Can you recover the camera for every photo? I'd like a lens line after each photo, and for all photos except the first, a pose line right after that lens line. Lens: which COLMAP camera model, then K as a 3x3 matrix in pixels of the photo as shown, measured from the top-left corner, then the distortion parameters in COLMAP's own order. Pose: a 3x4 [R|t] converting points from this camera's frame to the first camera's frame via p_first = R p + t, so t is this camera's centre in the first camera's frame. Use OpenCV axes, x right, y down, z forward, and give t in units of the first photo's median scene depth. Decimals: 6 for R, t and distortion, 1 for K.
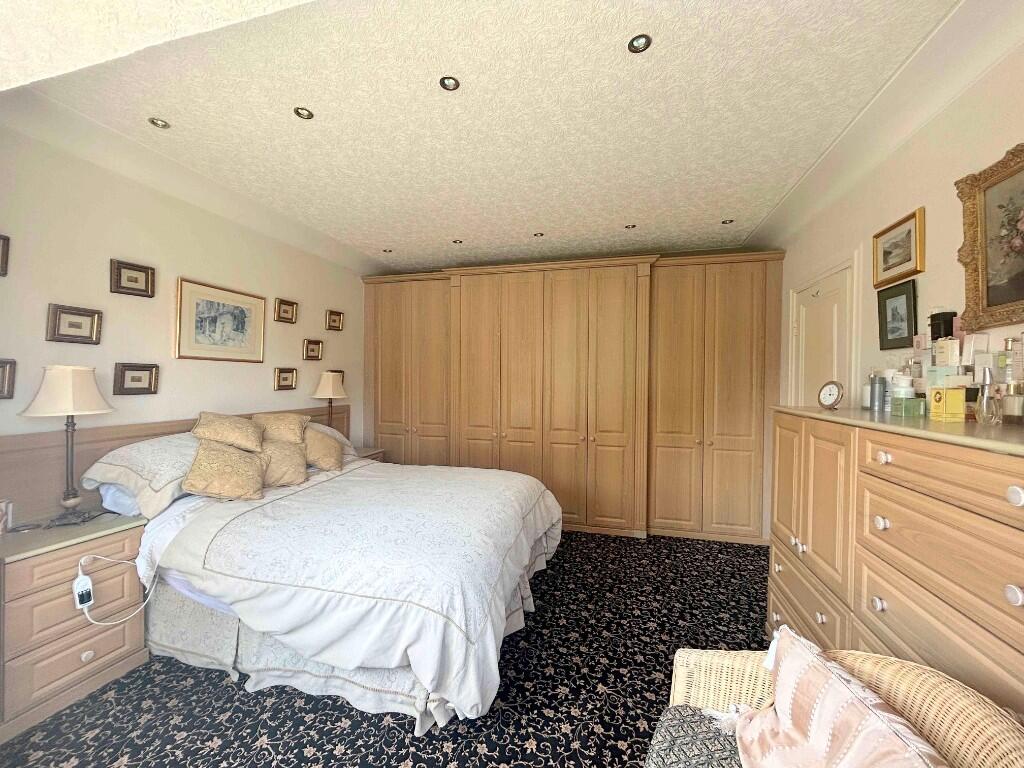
lens RADIAL K [[410.4, 0, 513.6], [0, 410.4, 380.5], [0, 0, 1]] dist [0.001604, 0.000207]
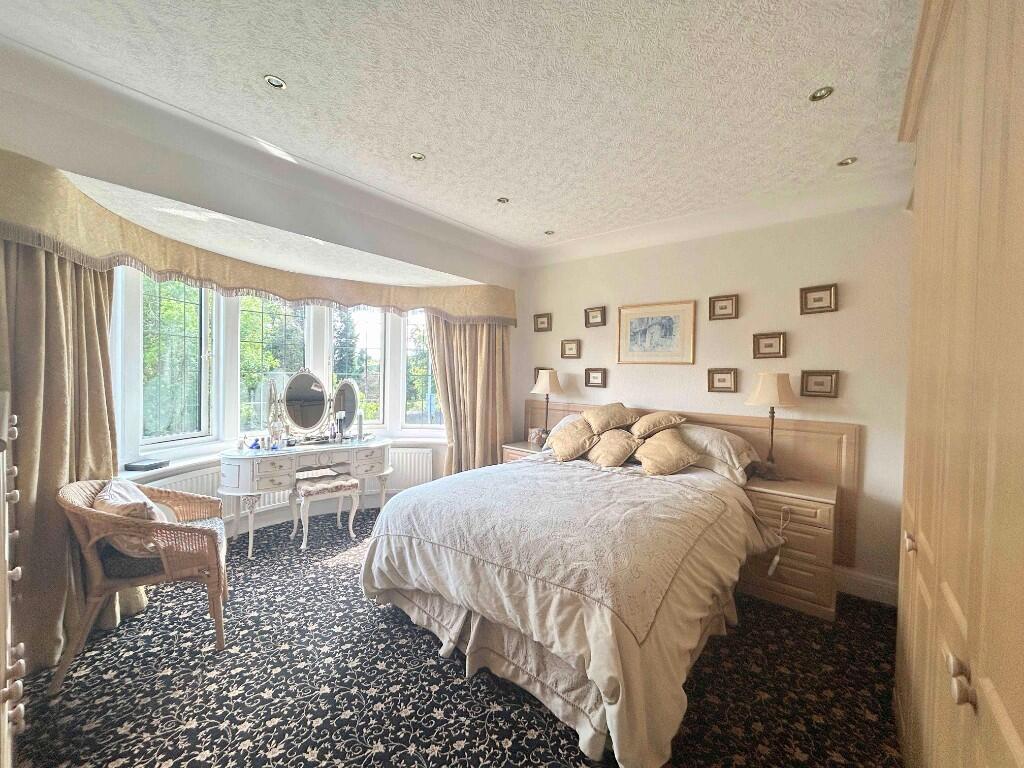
lens RADIAL K [[410.4, 0, 511.5], [0, 410.4, 382.7], [0, 0, 1]] dist [0.001604, 0.000207]
pose [[-0.418794, -0.001609, -0.908080, 0.721458], [-0.030076, 0.999474, 0.012100, 0.007415], [0.907583, 0.032379, -0.418622, 1.418127]]
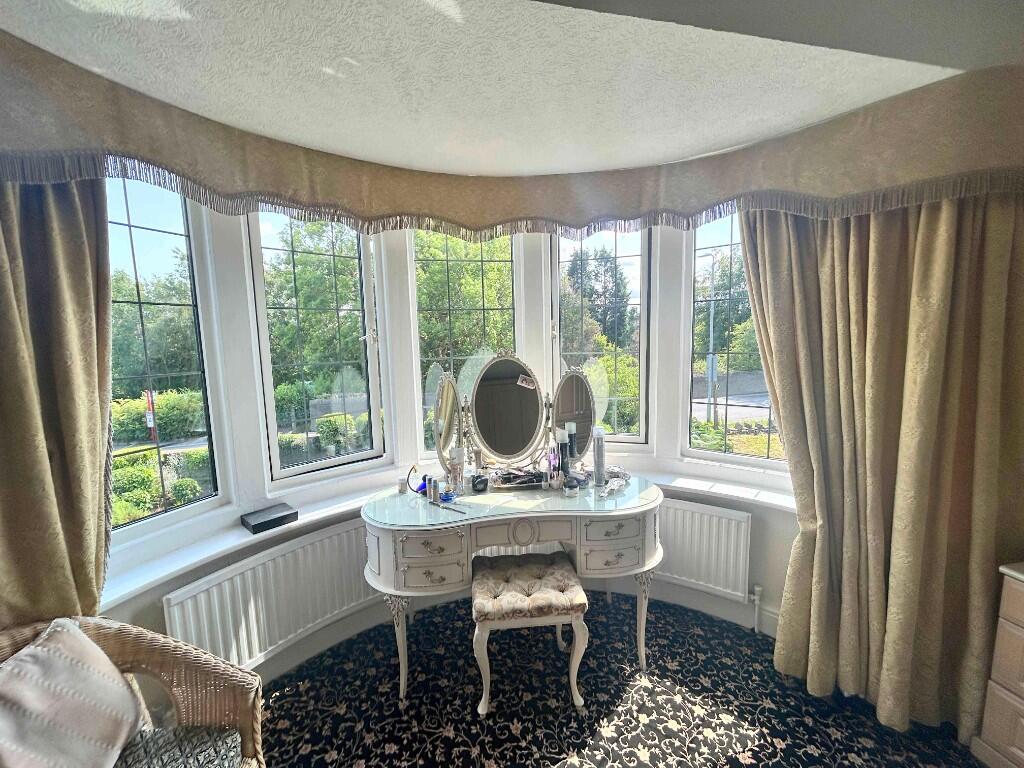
lens RADIAL K [[410.4, 0, 512.0], [0, 410.4, 377.2], [0, 0, 1]] dist [0.001604, 0.000207]
pose [[-0.879894, 0.061633, -0.471157, 0.494685], [0.013125, 0.994326, 0.105558, -0.008038], [0.474990, 0.086696, -0.875710, 1.224663]]
